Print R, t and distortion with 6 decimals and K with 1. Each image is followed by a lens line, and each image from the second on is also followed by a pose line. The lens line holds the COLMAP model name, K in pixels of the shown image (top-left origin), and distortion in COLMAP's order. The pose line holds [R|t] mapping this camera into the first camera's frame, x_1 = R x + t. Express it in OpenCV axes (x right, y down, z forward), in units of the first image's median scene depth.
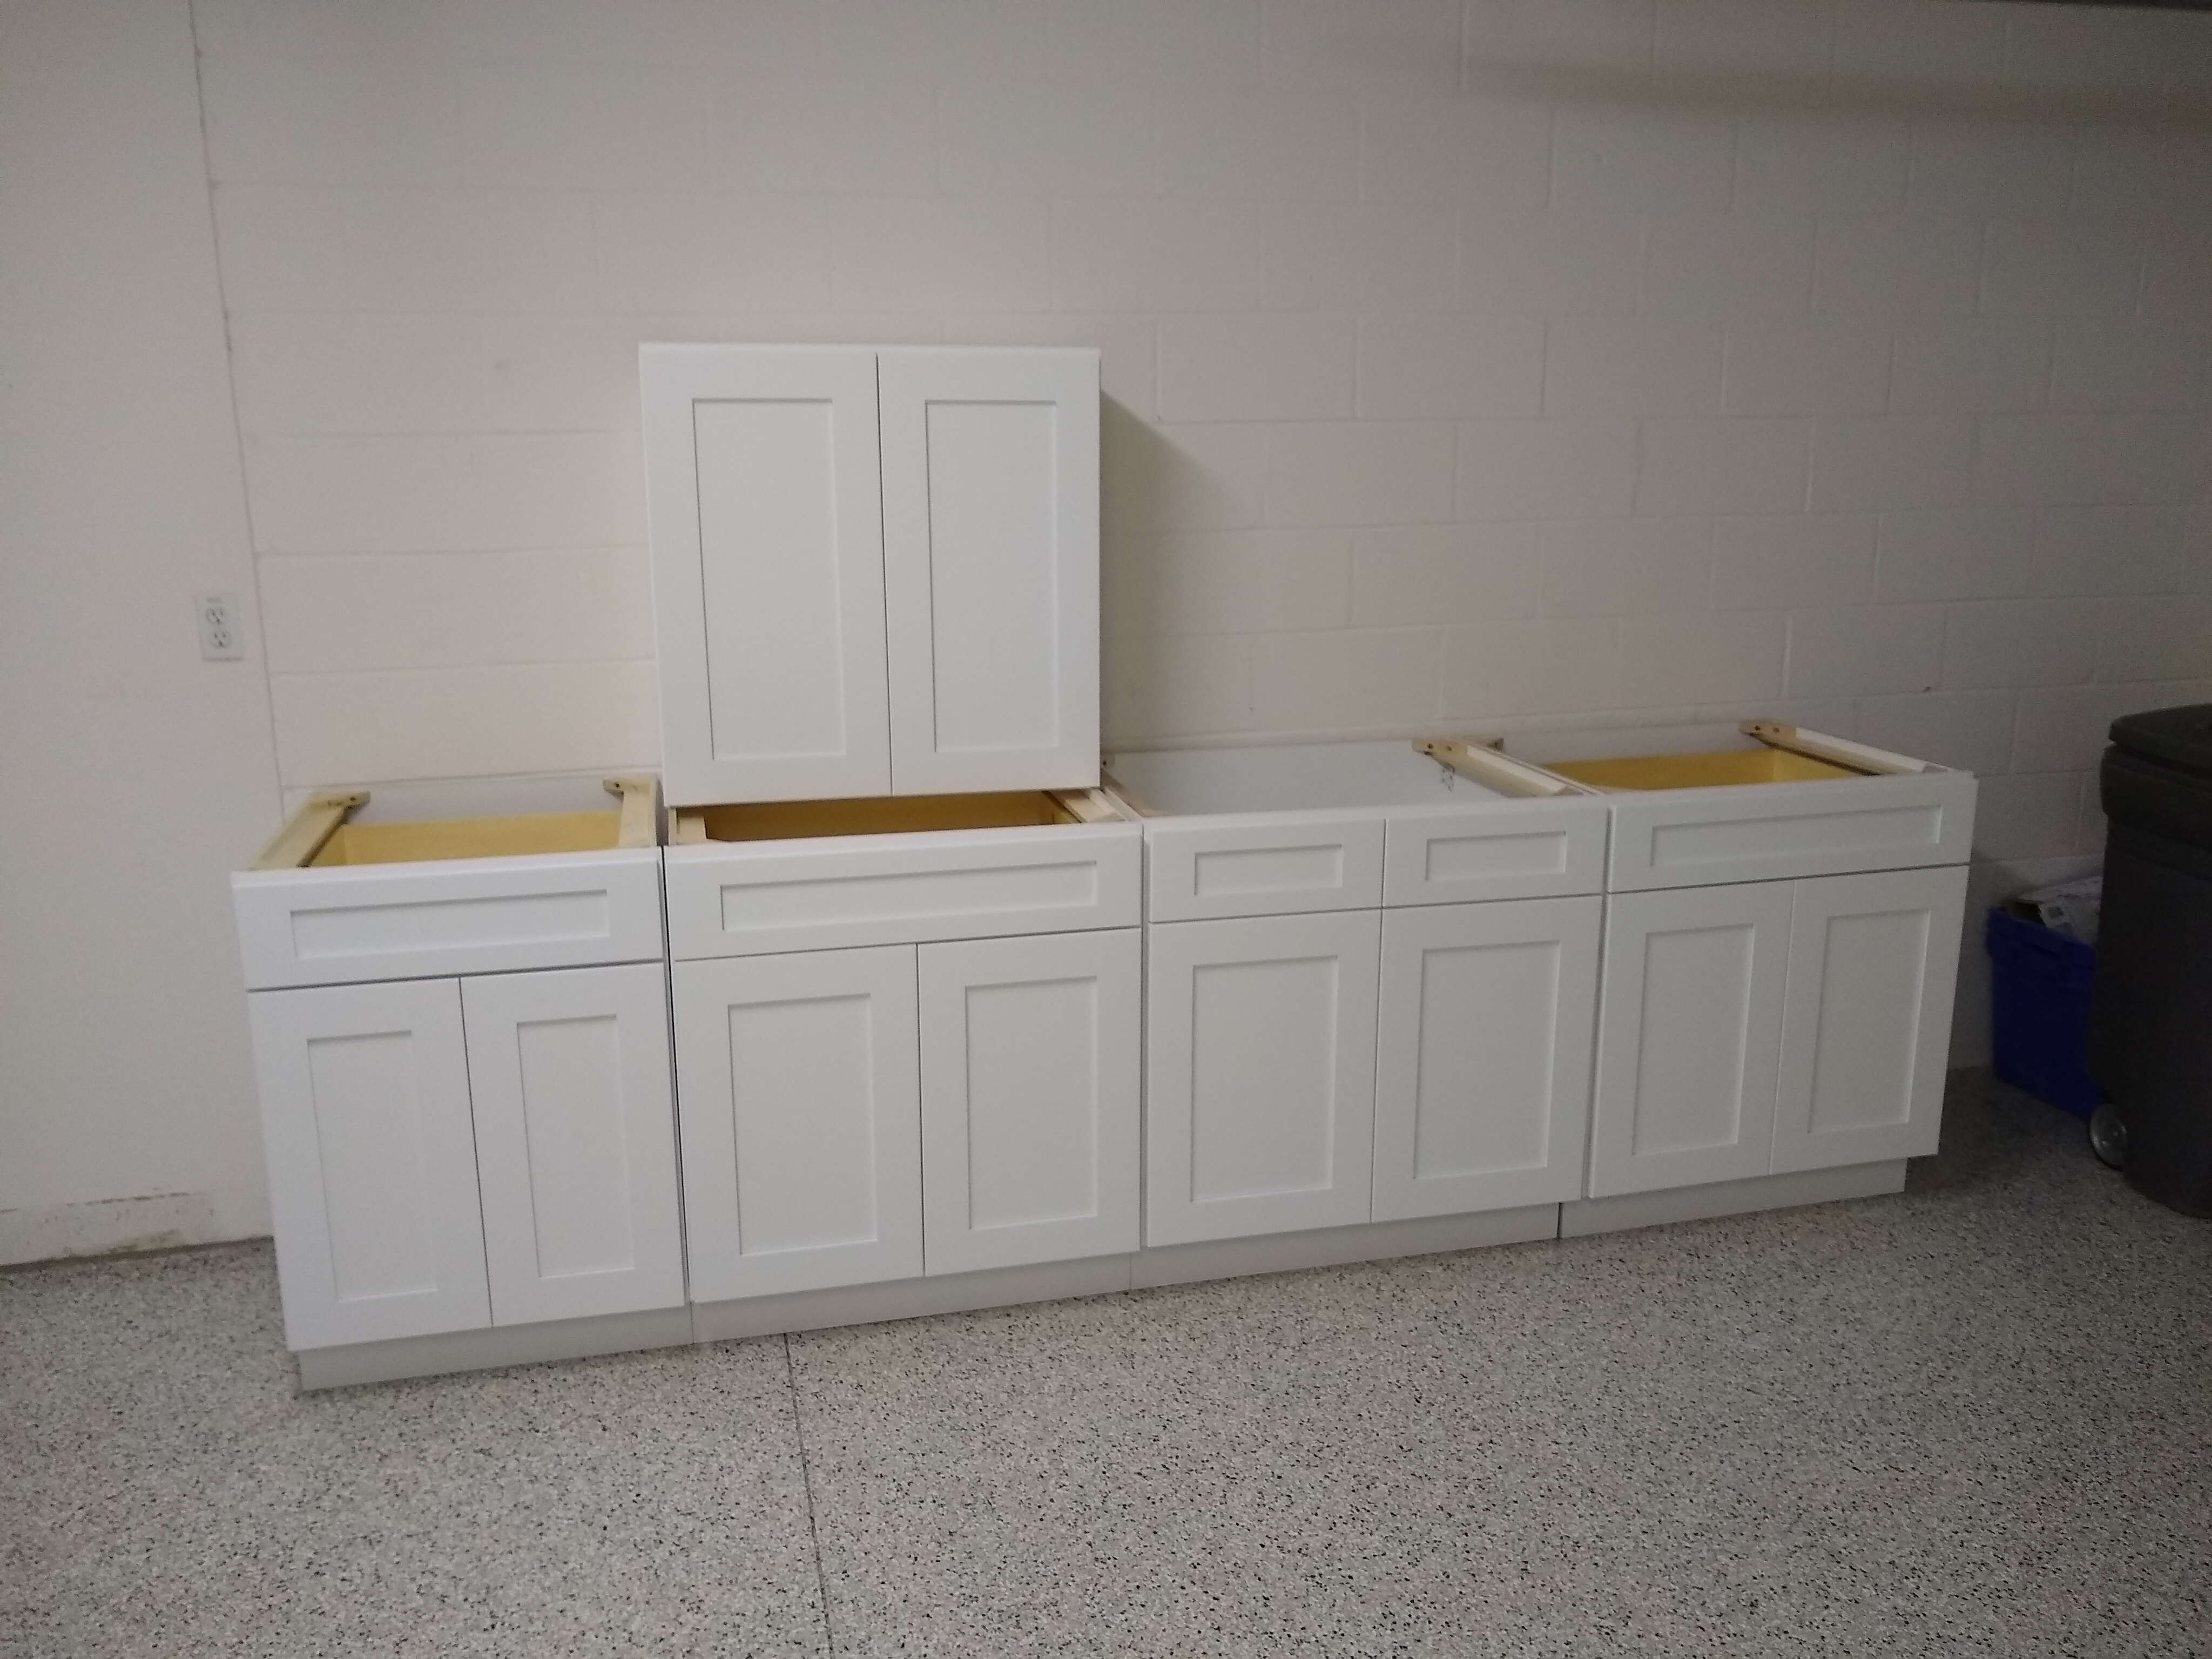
lens RADIAL K [[1757.5, 0, 1106.0], [0, 1757.5, 829.5], [0, 0, 1]] dist [0.022508, -0.008981]
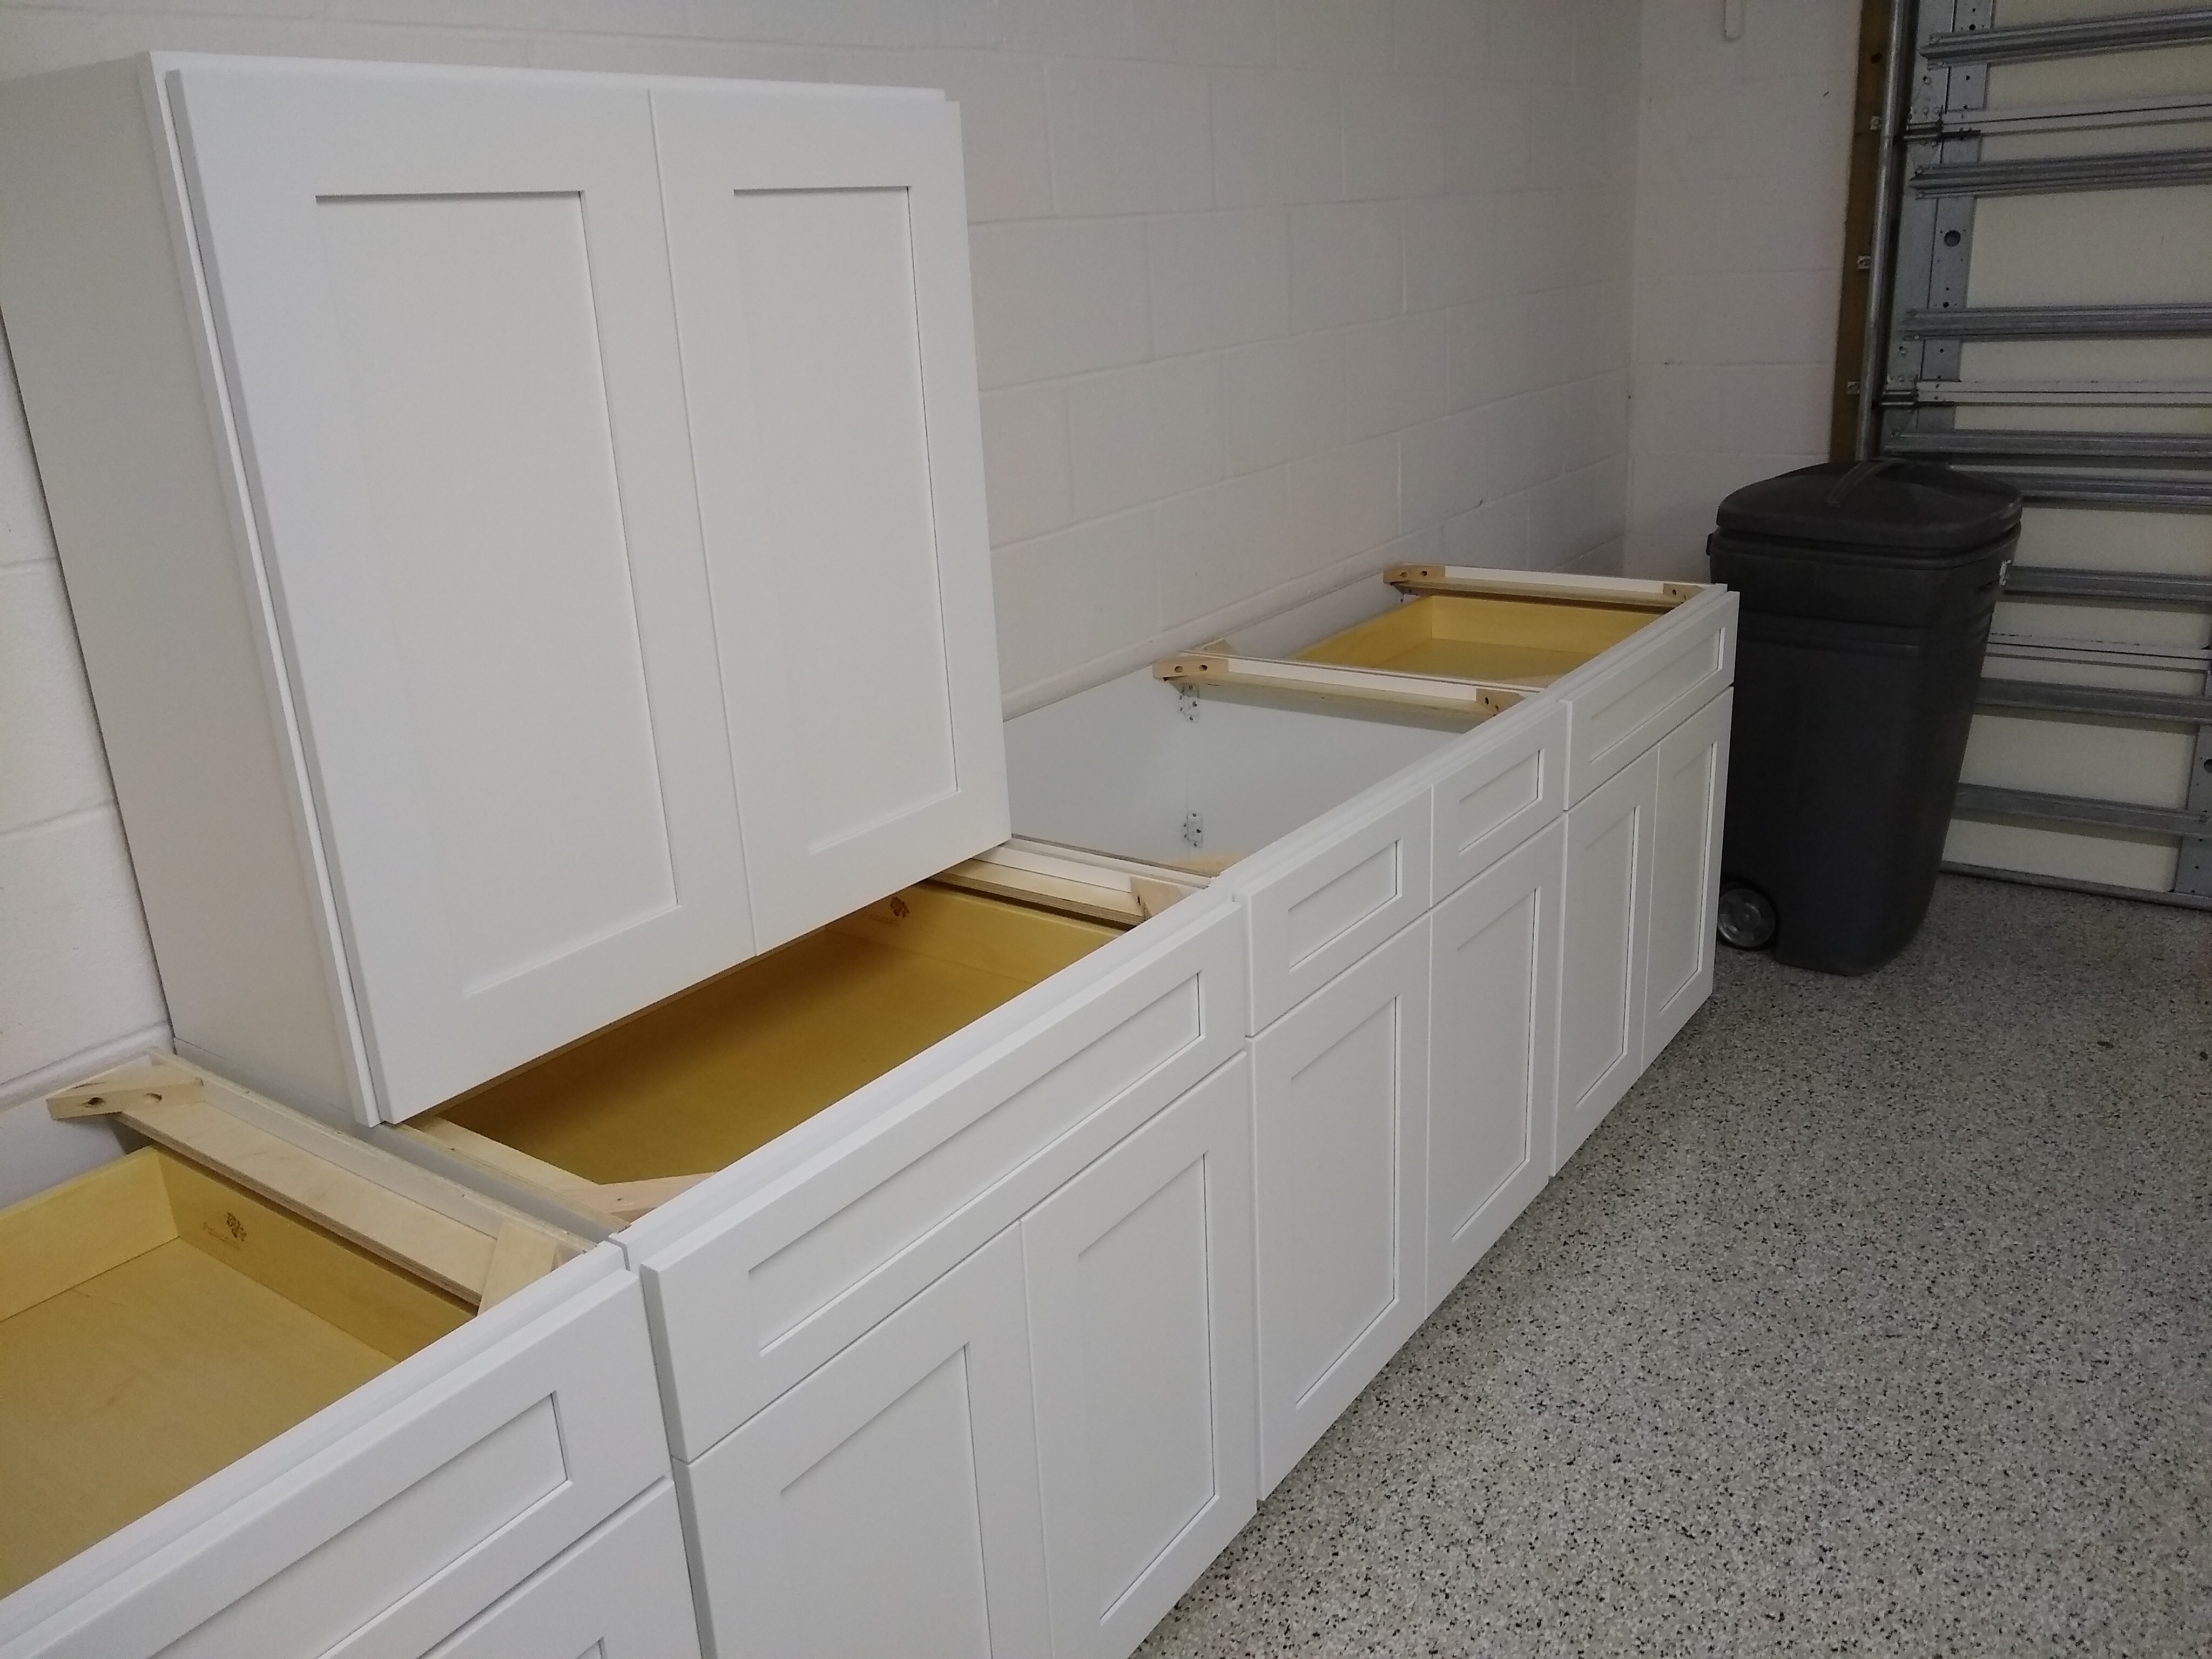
lens RADIAL K [[1757.5, 0, 1106.0], [0, 1757.5, 829.5], [0, 0, 1]] dist [0.022508, -0.008981]
pose [[0.755869, -0.244740, 0.607260, -0.348626], [0.190361, 0.969588, 0.153821, -0.115597], [-0.626438, -0.000670, 0.779471, 0.503087]]
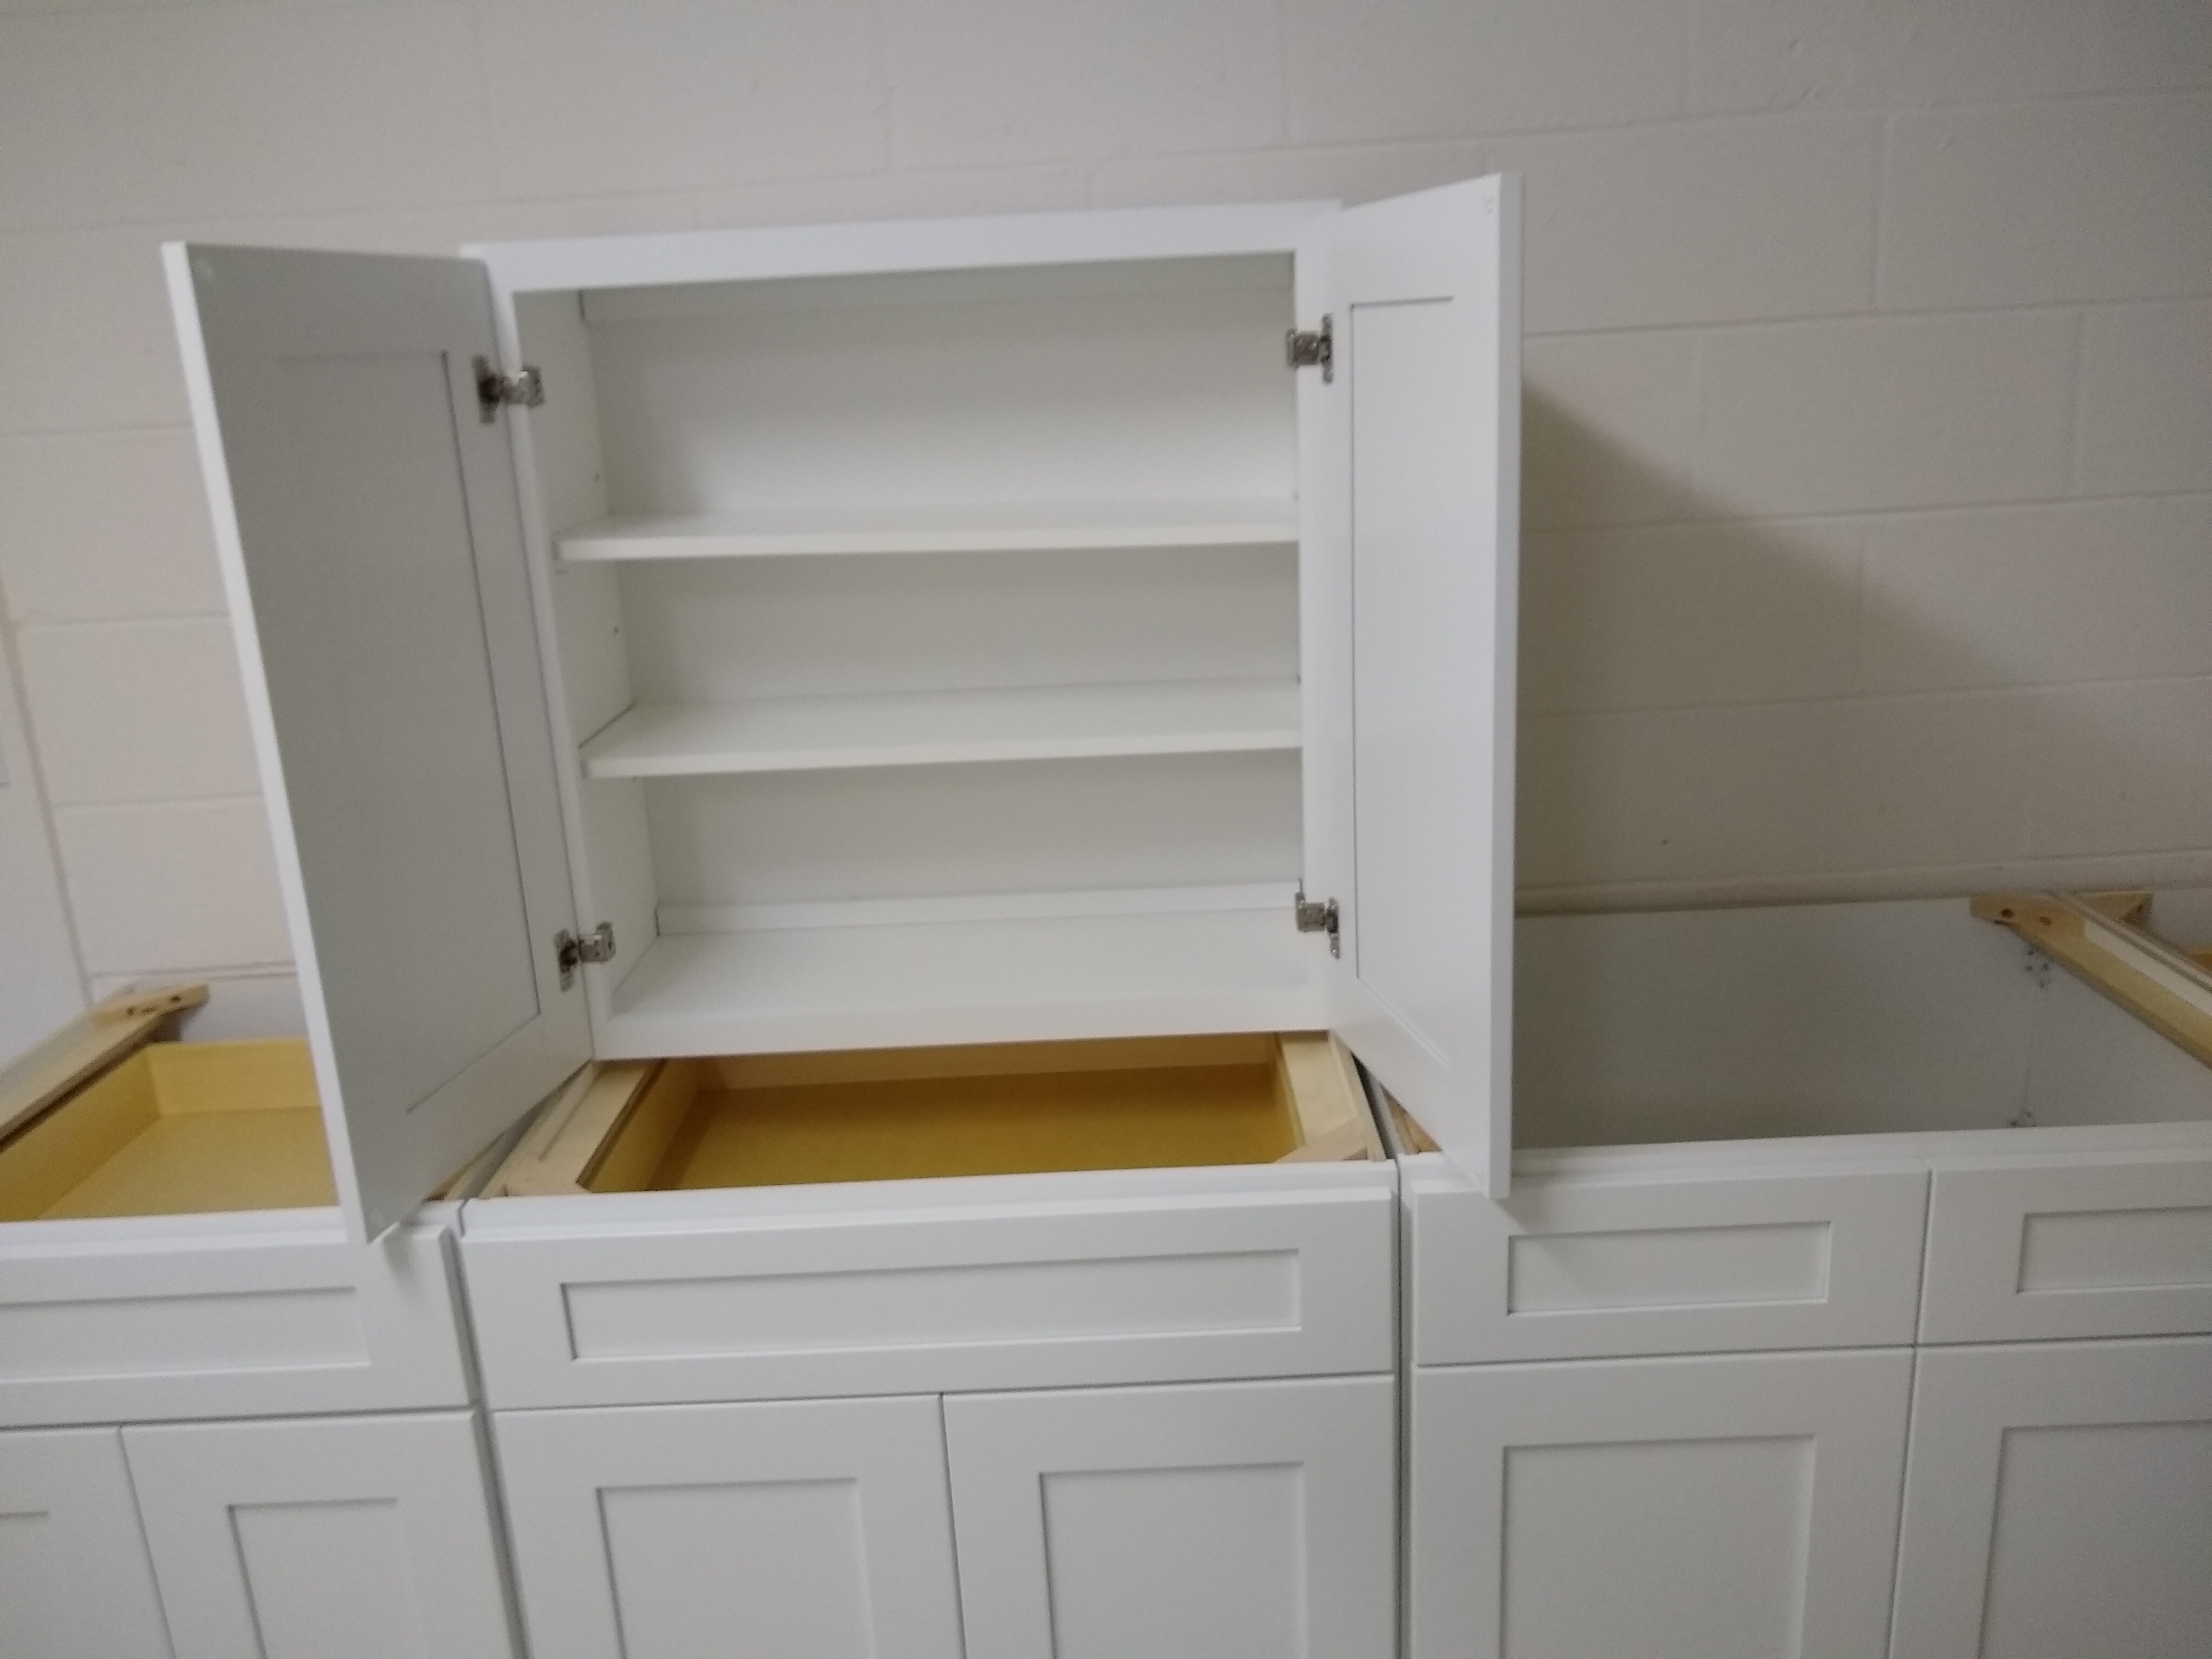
lens RADIAL K [[1757.5, 0, 1106.0], [0, 1757.5, 829.5], [0, 0, 1]] dist [0.022508, -0.008981]
pose [[0.969329, 0.019389, -0.245000, 0.055846], [-0.007391, 0.998732, 0.049796, -0.112867], [0.245655, -0.046458, 0.968244, 0.463558]]
